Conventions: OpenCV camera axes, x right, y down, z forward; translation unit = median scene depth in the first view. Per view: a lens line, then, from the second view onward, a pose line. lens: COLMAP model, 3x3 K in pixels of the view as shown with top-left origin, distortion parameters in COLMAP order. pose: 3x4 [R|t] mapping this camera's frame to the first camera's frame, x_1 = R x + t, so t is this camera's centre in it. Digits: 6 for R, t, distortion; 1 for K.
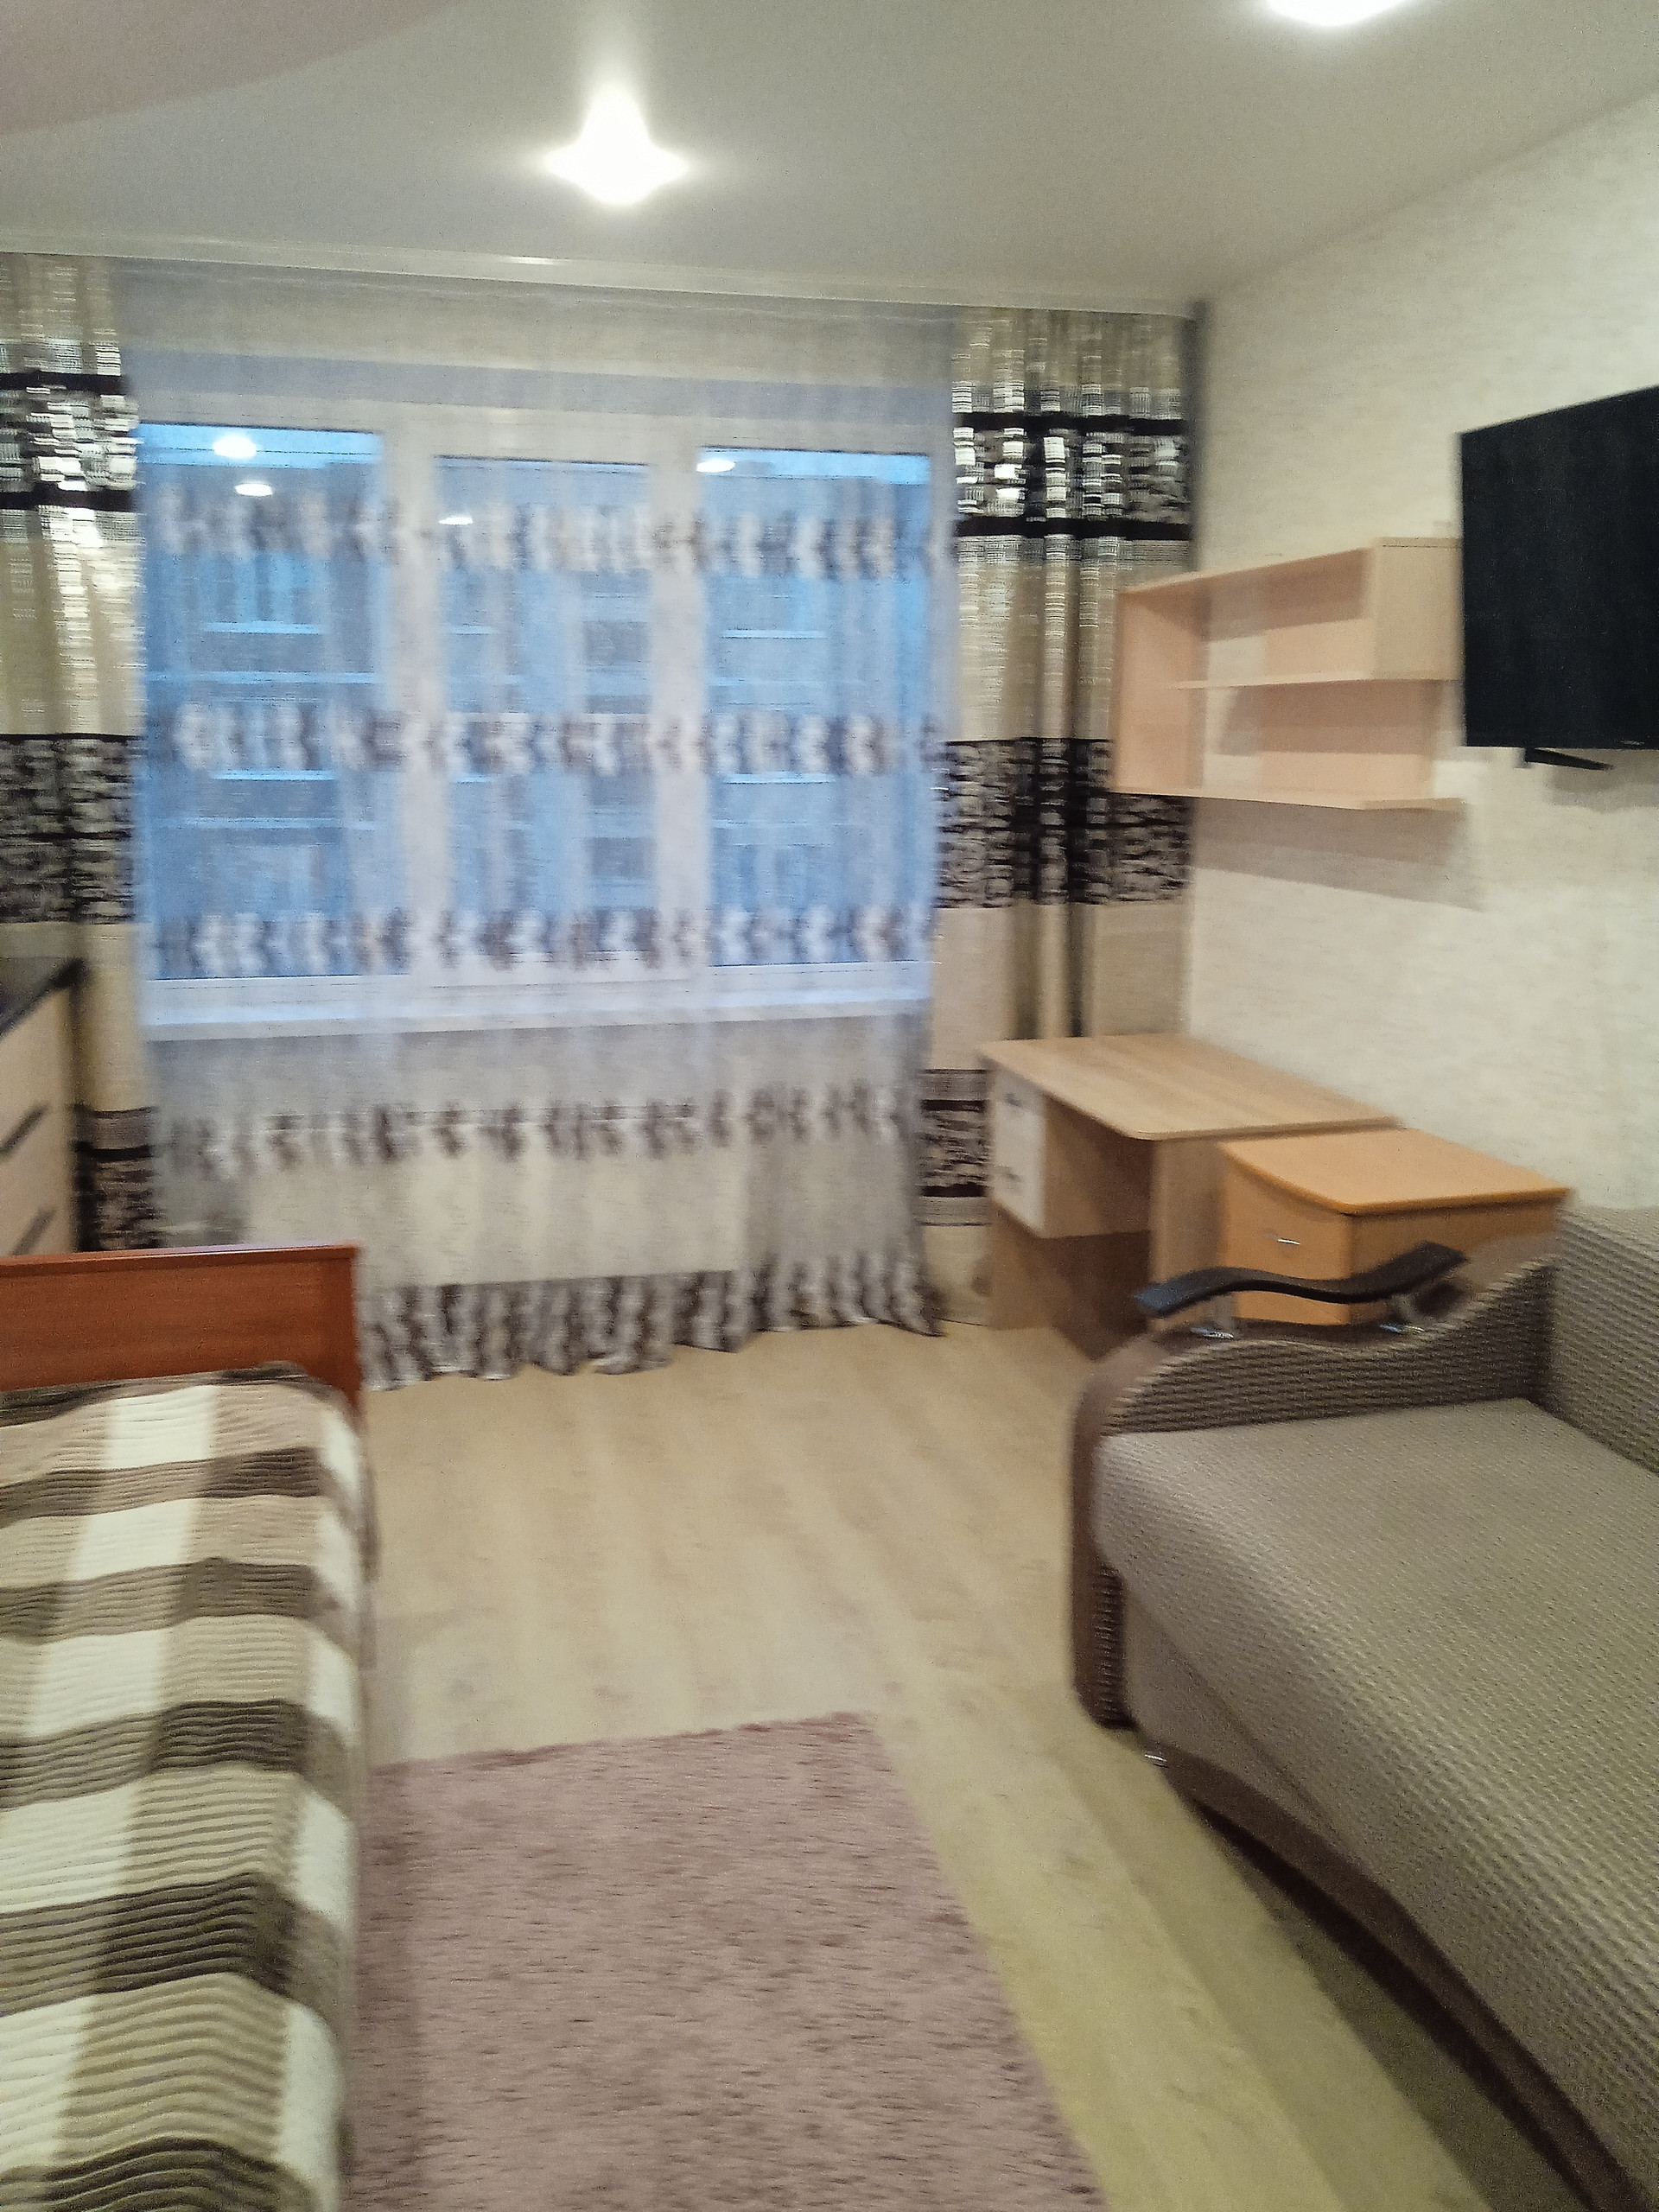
lens RADIAL K [[1864.3, 0, 835.3], [0, 1864.3, 1094.7], [0, 0, 1]] dist [0.086749, -0.140785]
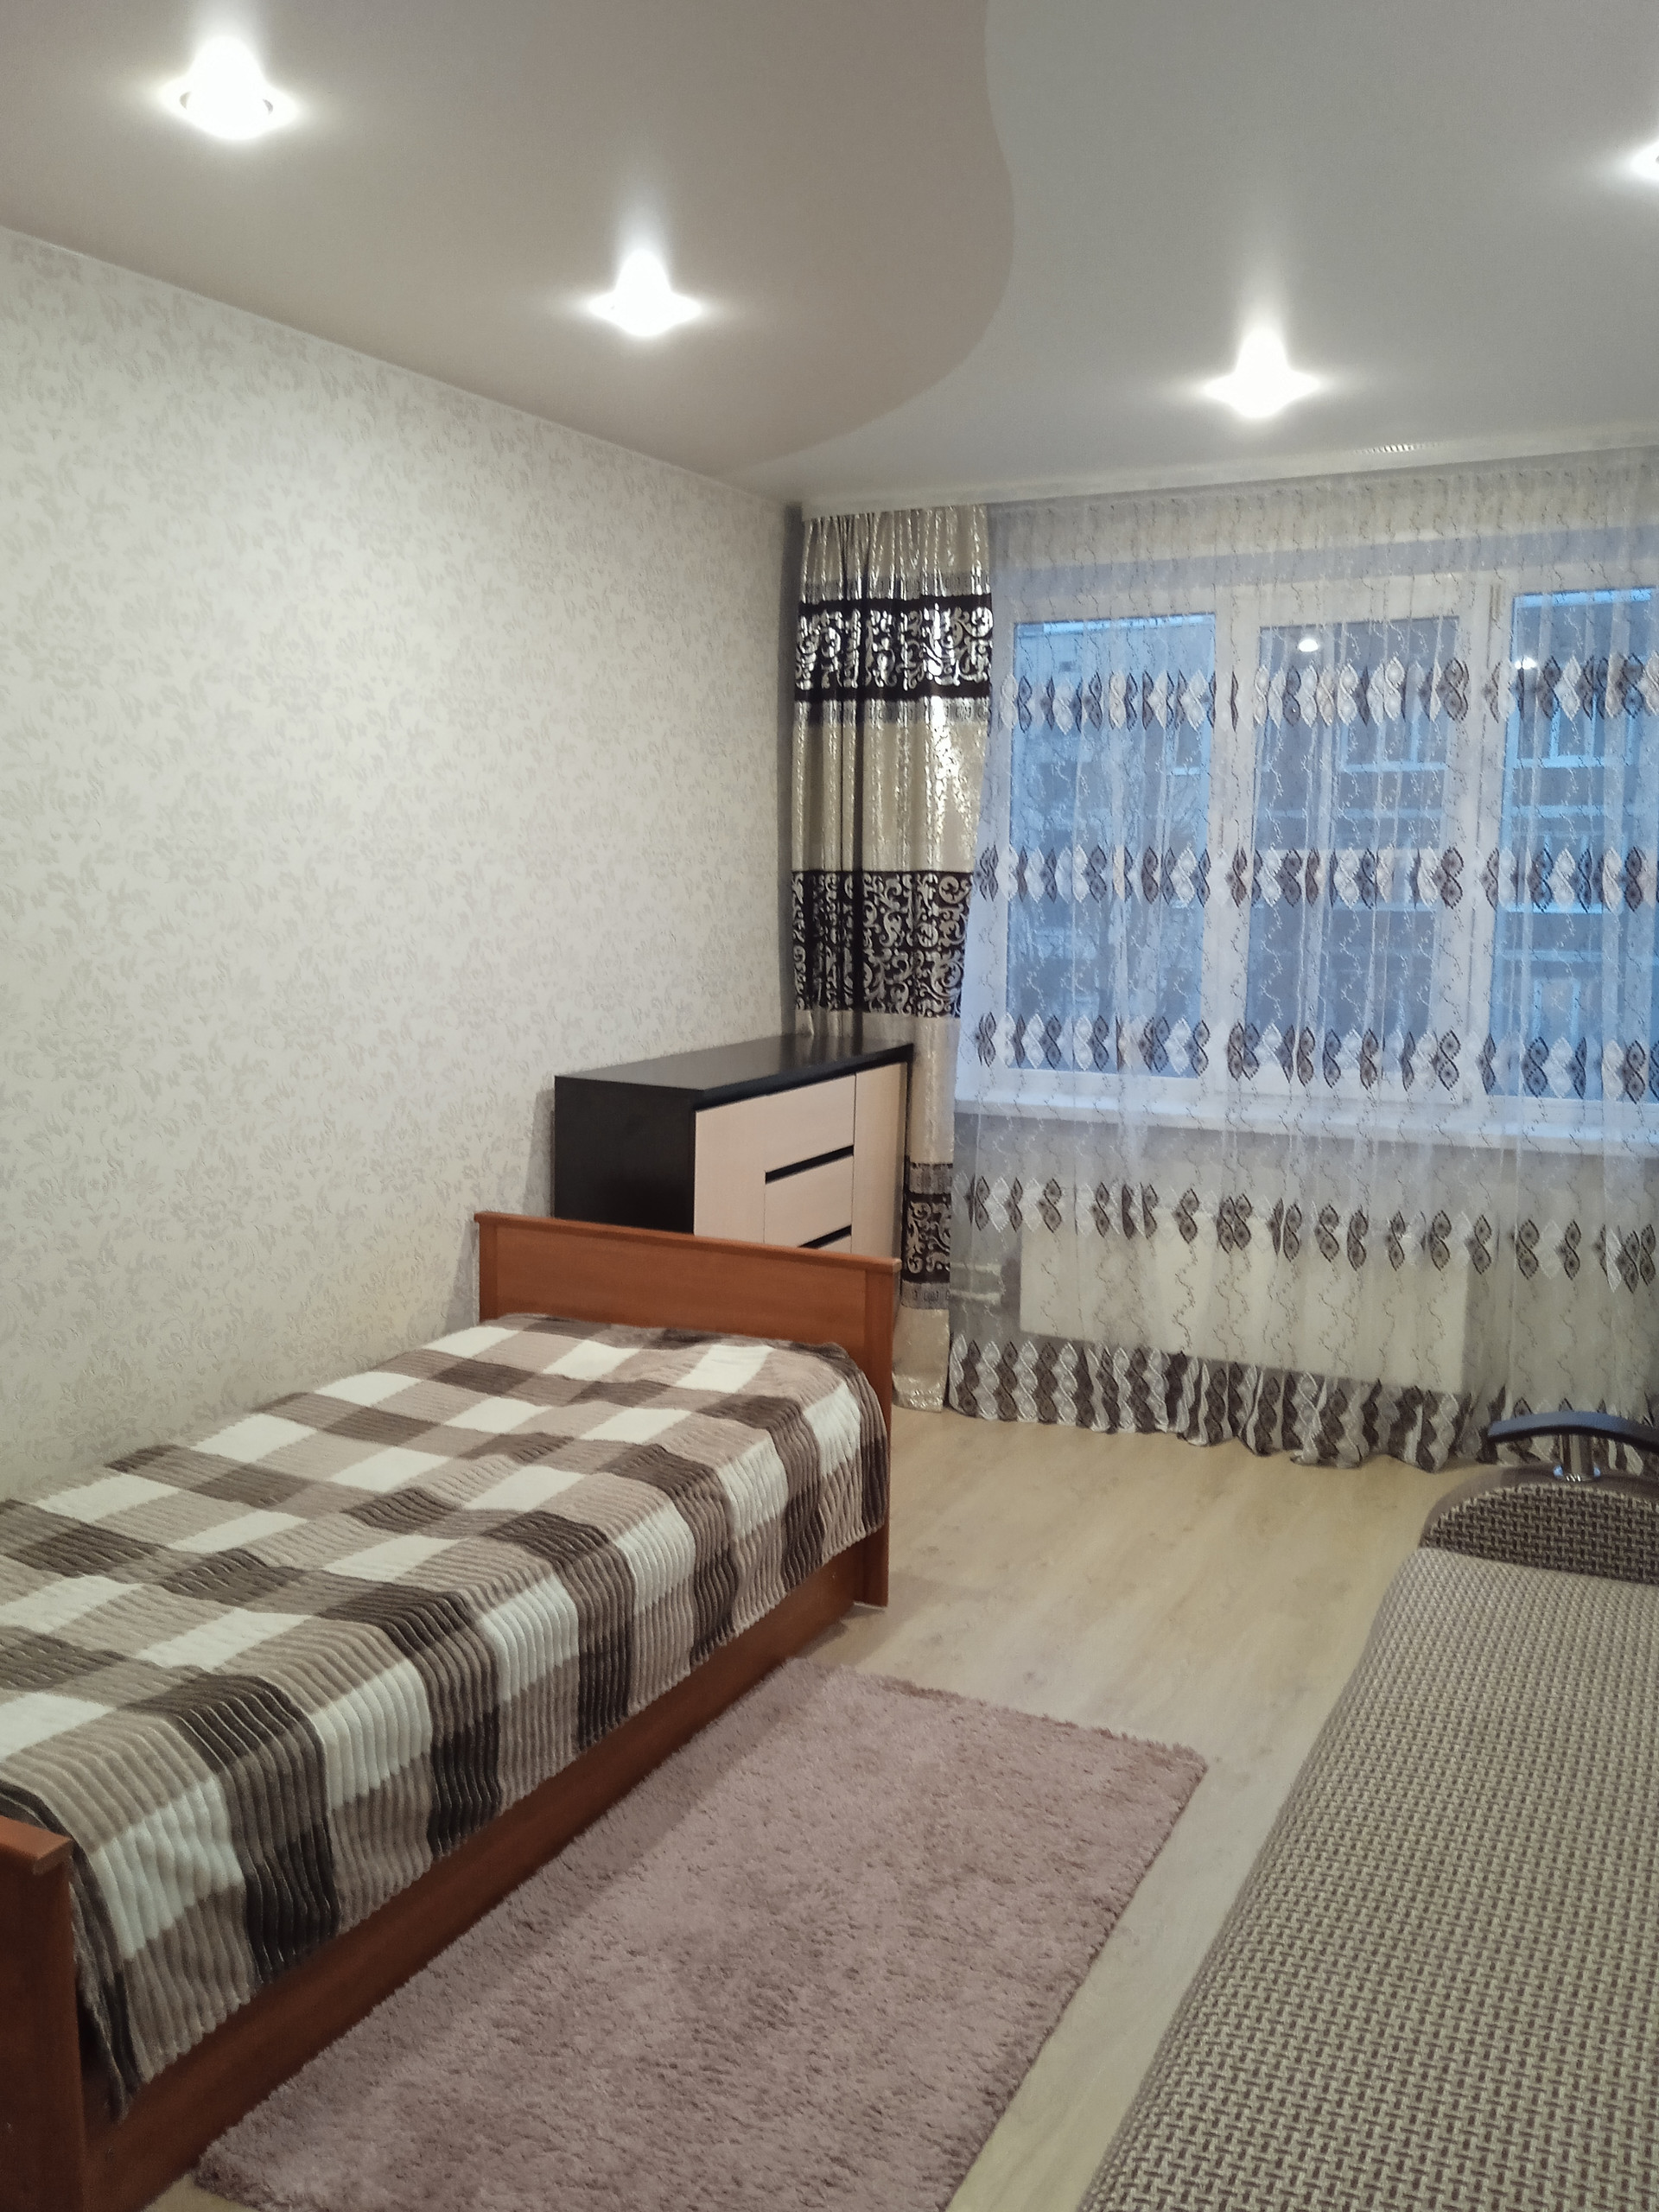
lens RADIAL K [[1864.3, 0, 823.0], [0, 1864.3, 1101.8], [0, 0, 1]] dist [0.086749, -0.140785]
pose [[0.762475, 0.082714, -0.641708, 0.367349], [-0.126425, 0.991723, -0.022388, 0.003858], [0.634546, 0.098198, 0.766622, -0.011544]]
